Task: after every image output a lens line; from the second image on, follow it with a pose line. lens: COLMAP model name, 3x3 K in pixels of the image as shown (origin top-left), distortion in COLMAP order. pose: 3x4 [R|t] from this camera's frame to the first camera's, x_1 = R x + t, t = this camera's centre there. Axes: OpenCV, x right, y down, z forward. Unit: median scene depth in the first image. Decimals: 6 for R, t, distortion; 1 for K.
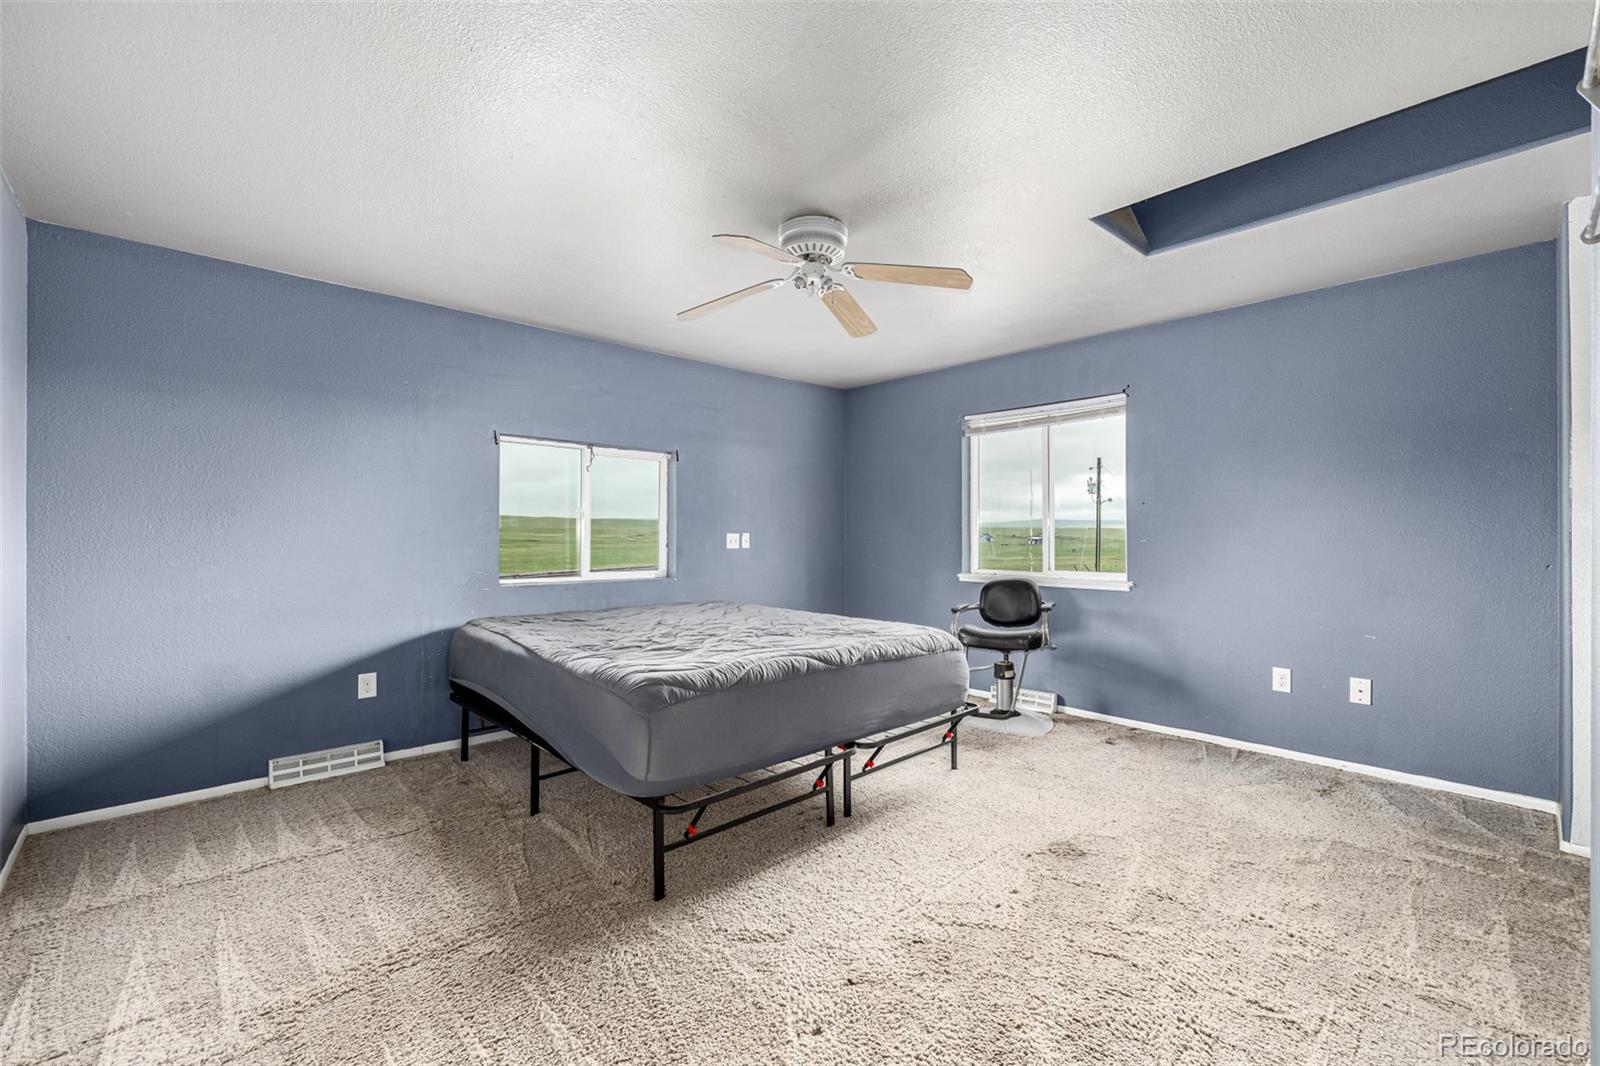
lens RADIAL K [[679.9, 0, 795.3], [0, 679.9, 530.5], [0, 0, 1]] dist [-0.001664, -0.000131]
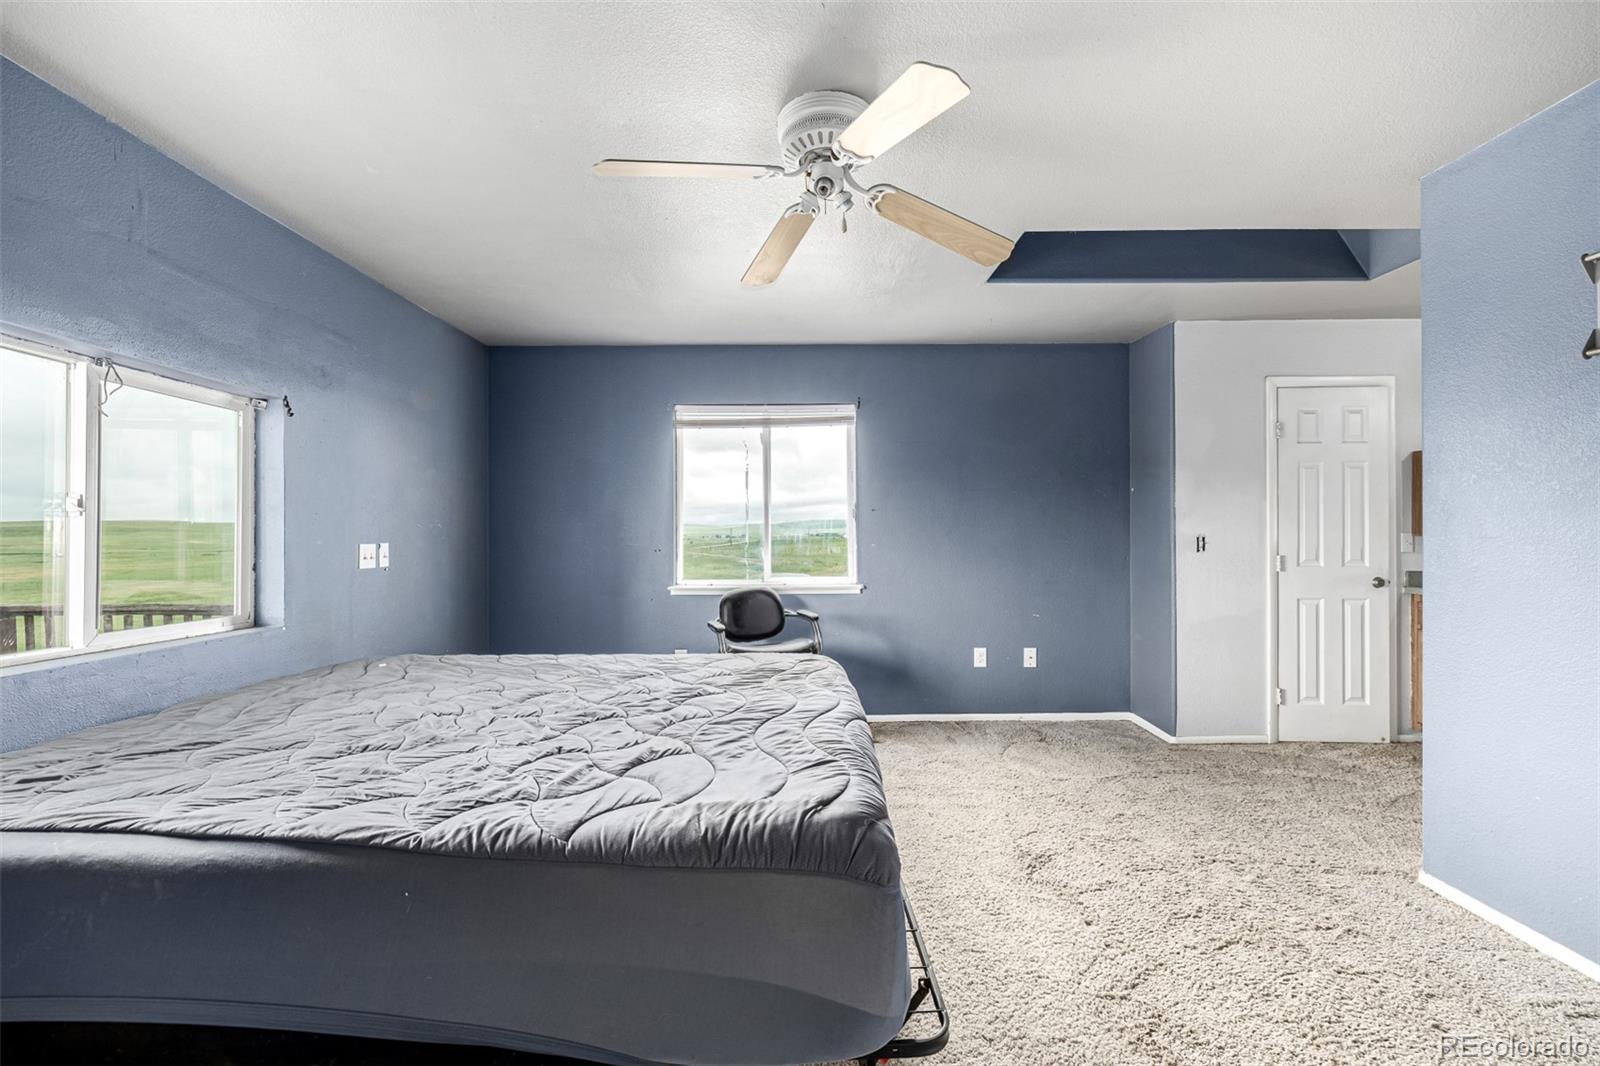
lens RADIAL K [[679.9, 0, 796.9], [0, 679.9, 530.4], [0, 0, 1]] dist [-0.001664, -0.000131]
pose [[0.669373, -0.002635, 0.742922, -0.323502], [0.002499, 0.999996, 0.001296, -0.008996], [-0.742923, 0.000989, 0.669377, 0.329637]]
